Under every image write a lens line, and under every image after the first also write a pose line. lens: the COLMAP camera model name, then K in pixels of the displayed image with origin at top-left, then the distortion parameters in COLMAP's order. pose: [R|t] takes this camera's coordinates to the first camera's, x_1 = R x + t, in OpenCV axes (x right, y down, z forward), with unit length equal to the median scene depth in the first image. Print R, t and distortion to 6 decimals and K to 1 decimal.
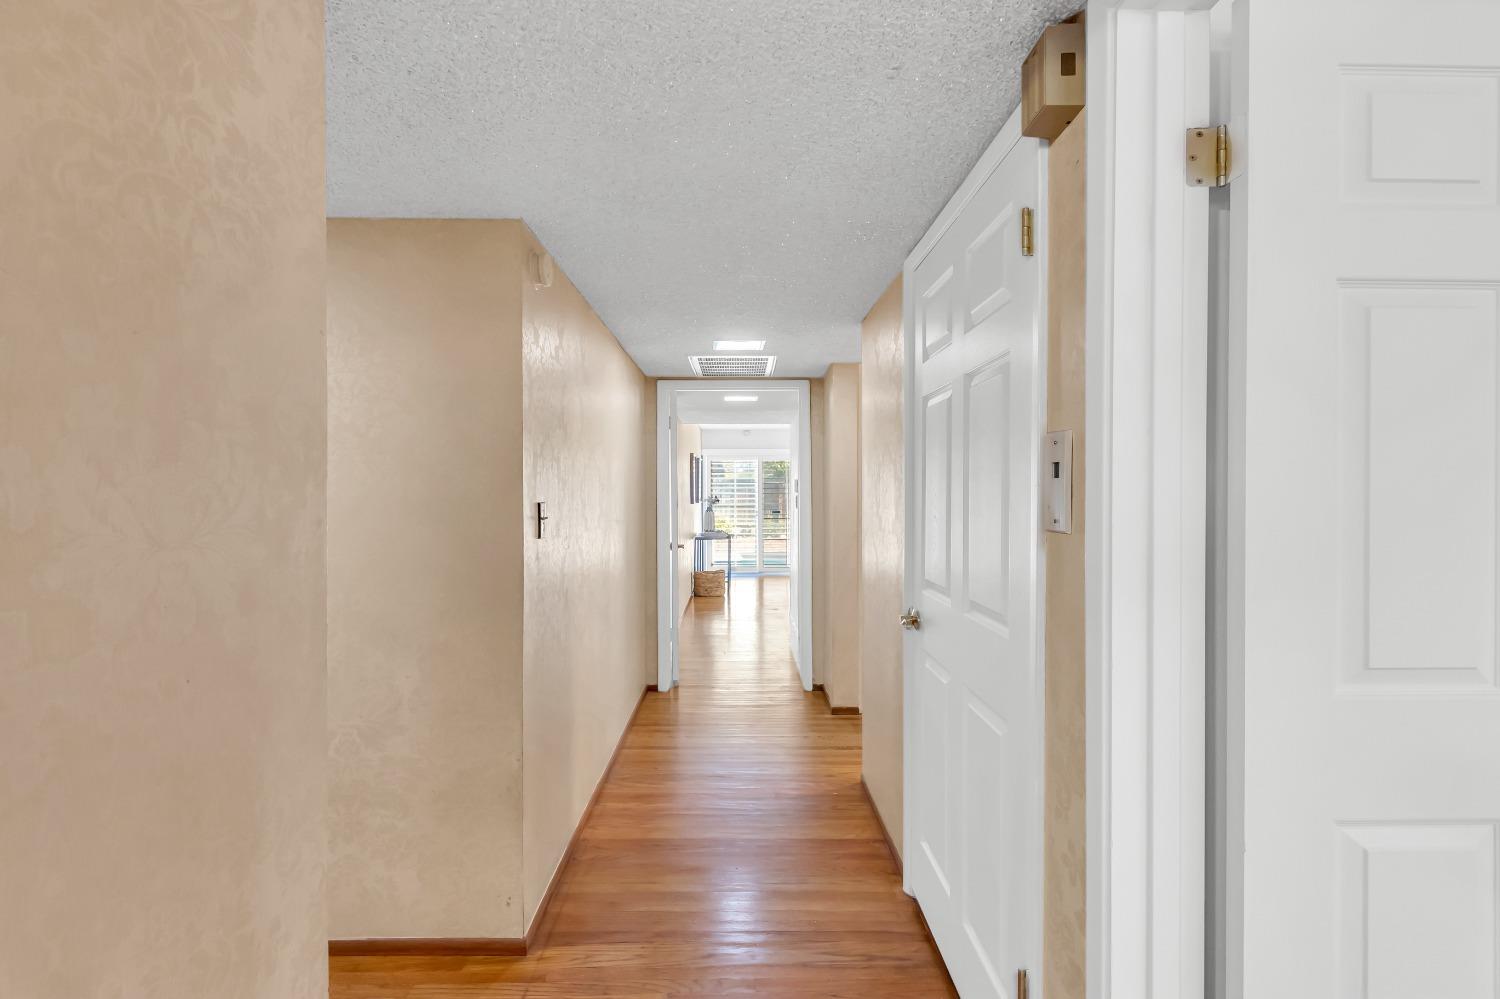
lens RADIAL K [[693.1, 0, 750.0], [0, 693.1, 499.5], [0, 0, 1]] dist [0.003664, 0.000201]
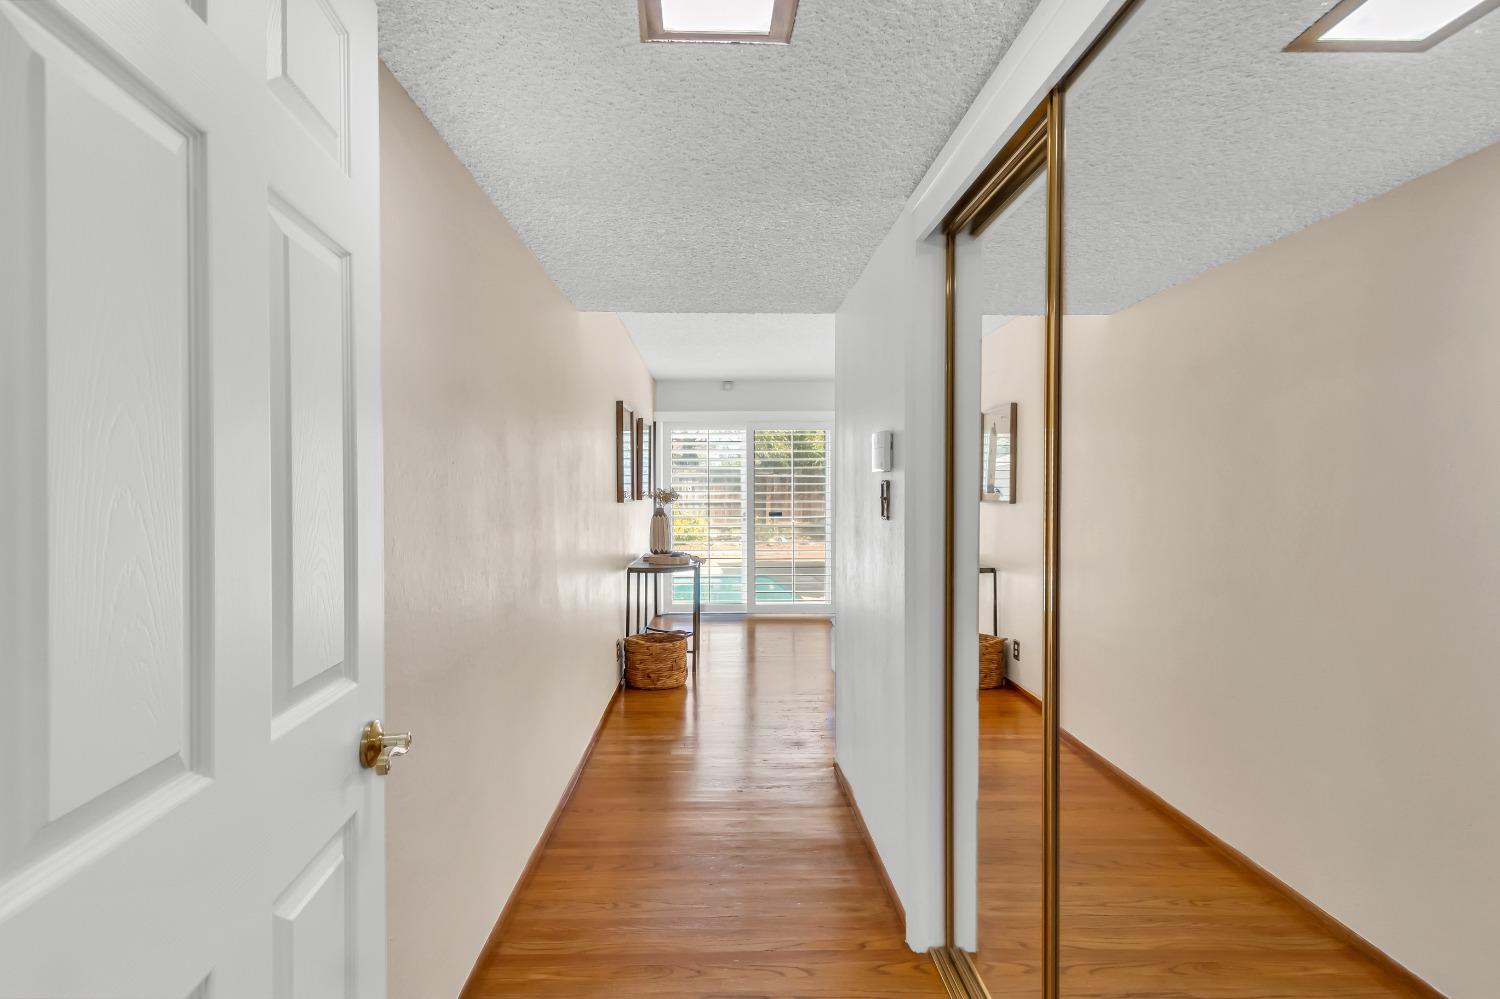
lens RADIAL K [[693.1, 0, 750.0], [0, 693.1, 499.5], [0, 0, 1]] dist [0.003664, 0.000201]
pose [[0.999504, 0.003520, 0.031284, -0.005578], [-0.003728, 0.999971, 0.006587, 0.000778], [-0.031260, -0.006700, 0.999489, 0.444115]]
